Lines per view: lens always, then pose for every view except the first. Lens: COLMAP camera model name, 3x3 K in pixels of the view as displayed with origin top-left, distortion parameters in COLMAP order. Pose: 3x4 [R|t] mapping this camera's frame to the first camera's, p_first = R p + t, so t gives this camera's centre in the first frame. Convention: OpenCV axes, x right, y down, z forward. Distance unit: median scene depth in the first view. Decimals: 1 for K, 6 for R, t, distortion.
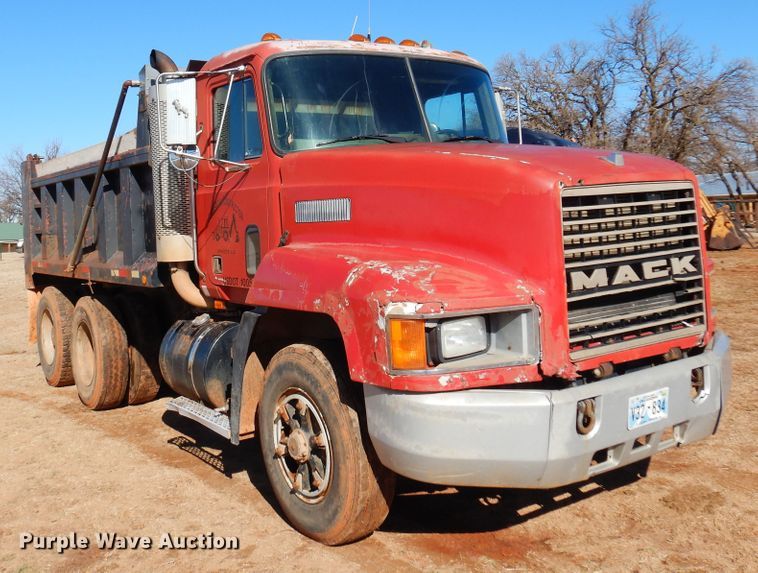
lens RADIAL K [[801.5, 0, 350.1], [0, 801.5, 235.5], [0, 0, 1]] dist [0.006834, 0.004546]
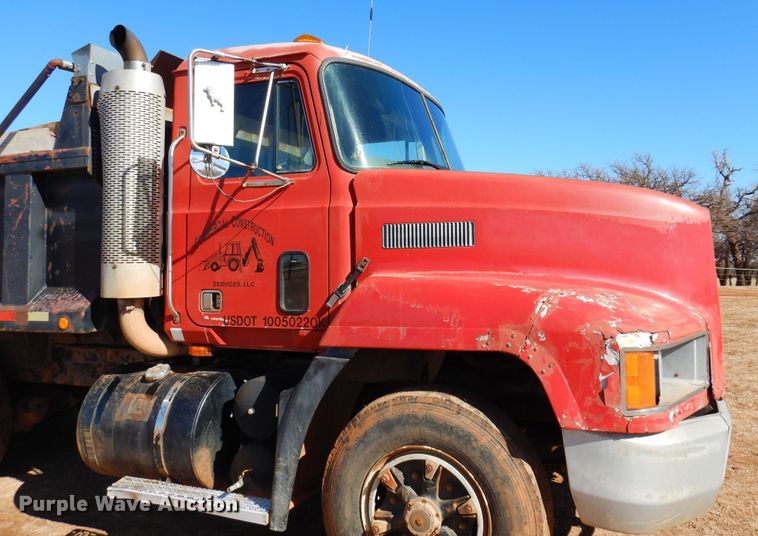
lens RADIAL K [[616.7, 0, 438.7], [0, 616.7, 230.9], [0, 0, 1]] dist [0.001674, 0.003330]
pose [[0.817851, 0.062277, 0.572050, -0.383727], [-0.008759, 0.995358, -0.095839, 0.027234], [-0.575364, 0.073371, 0.814600, 0.407780]]
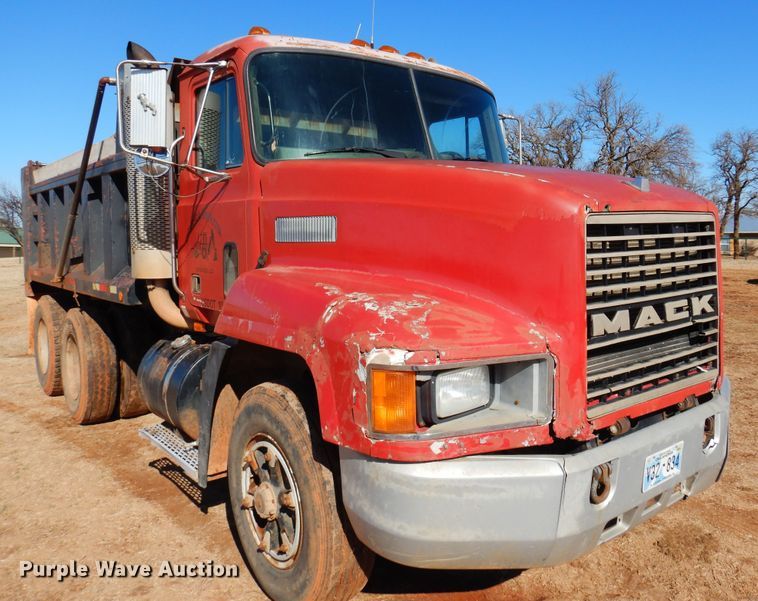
lens RADIAL K [[651.7, 0, 425.7], [0, 651.7, 288.8], [0, 0, 1]] dist [0.034826, 0.002986]
pose [[0.995039, 0.033345, 0.093732, 0.029017], [-0.038285, 0.997944, 0.051408, -0.007682], [-0.091825, -0.054742, 0.994269, 0.265495]]
